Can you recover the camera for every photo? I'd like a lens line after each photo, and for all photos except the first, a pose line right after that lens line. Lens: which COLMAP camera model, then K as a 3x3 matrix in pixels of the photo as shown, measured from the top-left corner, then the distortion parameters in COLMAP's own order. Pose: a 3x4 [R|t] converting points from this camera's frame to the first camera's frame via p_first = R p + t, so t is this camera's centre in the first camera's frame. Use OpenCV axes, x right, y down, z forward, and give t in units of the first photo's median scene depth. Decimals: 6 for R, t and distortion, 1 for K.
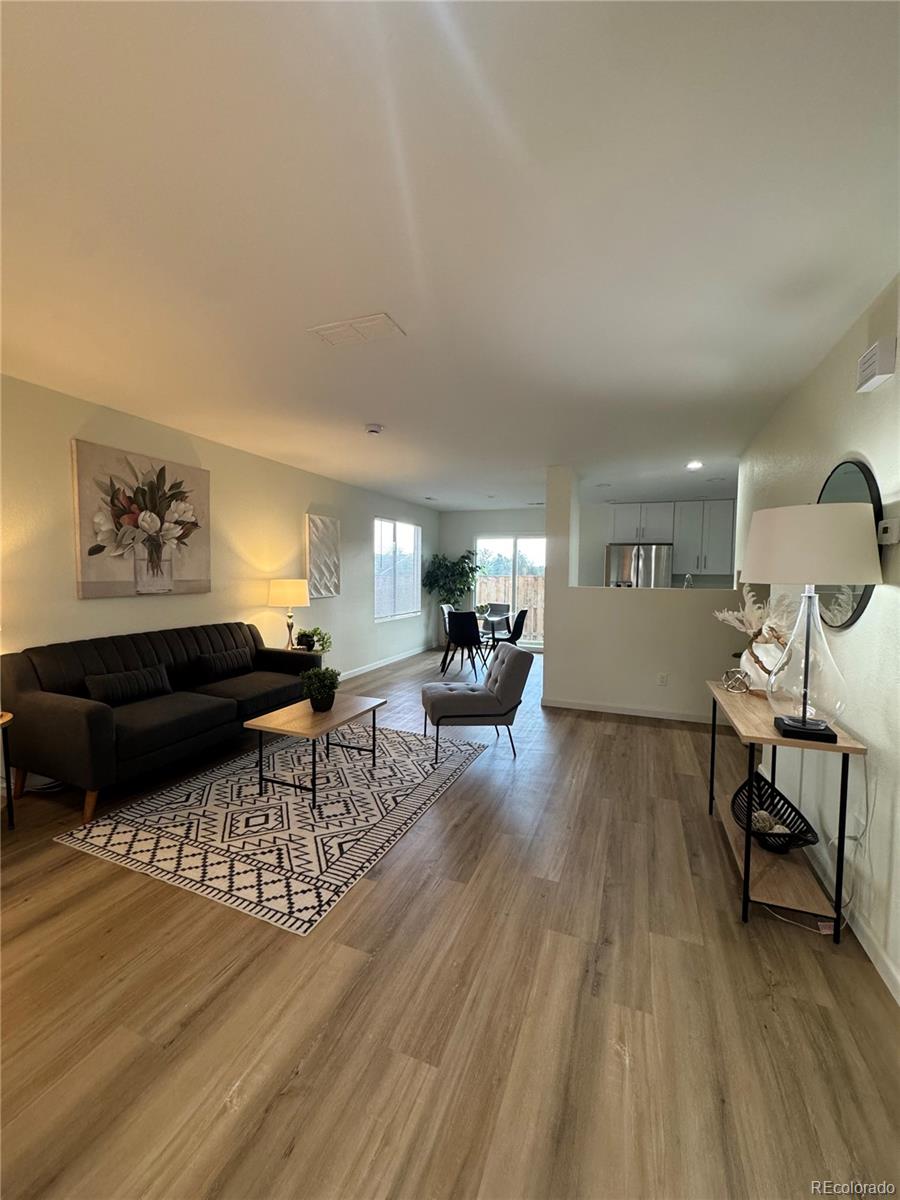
lens RADIAL K [[479.6, 0, 450.8], [0, 479.6, 599.4], [0, 0, 1]] dist [-0.002927, 0.000104]
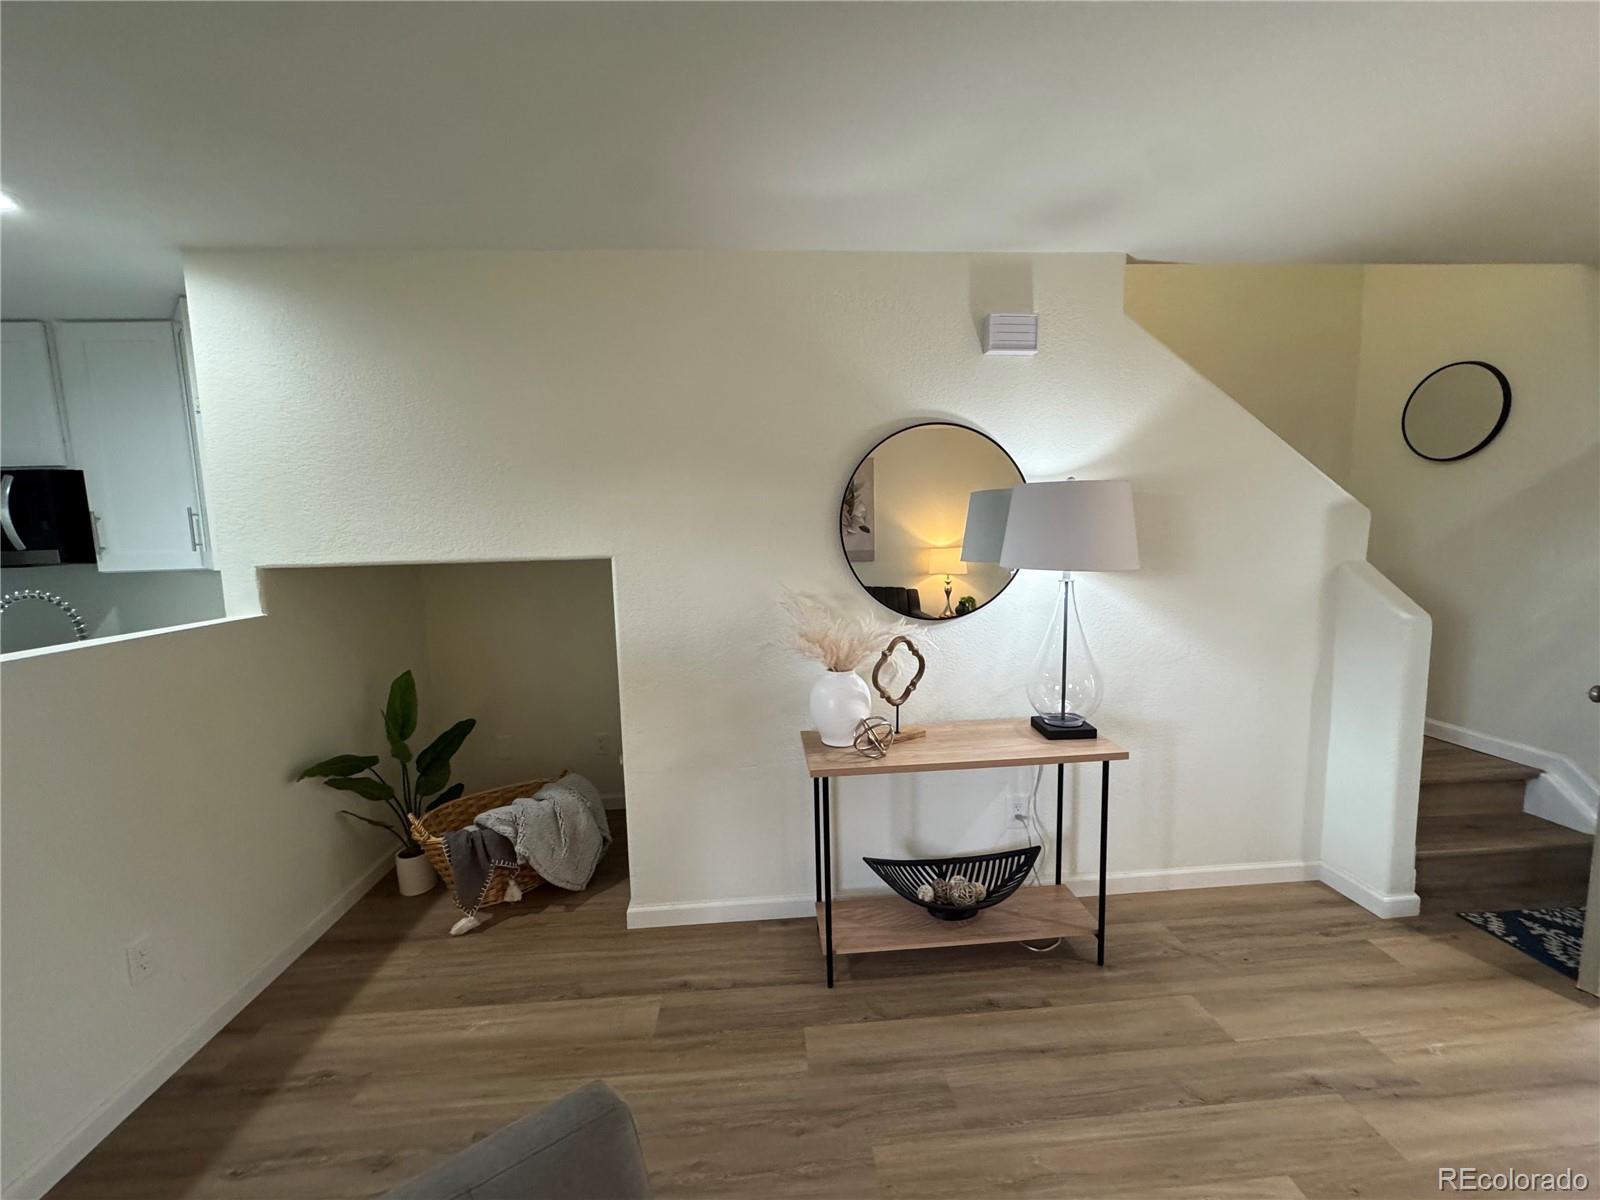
lens RADIAL K [[639.5, 0, 798.9], [0, 639.5, 600.7], [0, 0, 1]] dist [-0.002927, 0.000104]
pose [[-0.430350, -0.108577, 0.896108, -0.068090], [0.069201, 0.985849, 0.152683, -0.114929], [-0.900005, 0.127719, -0.416747, 1.195620]]
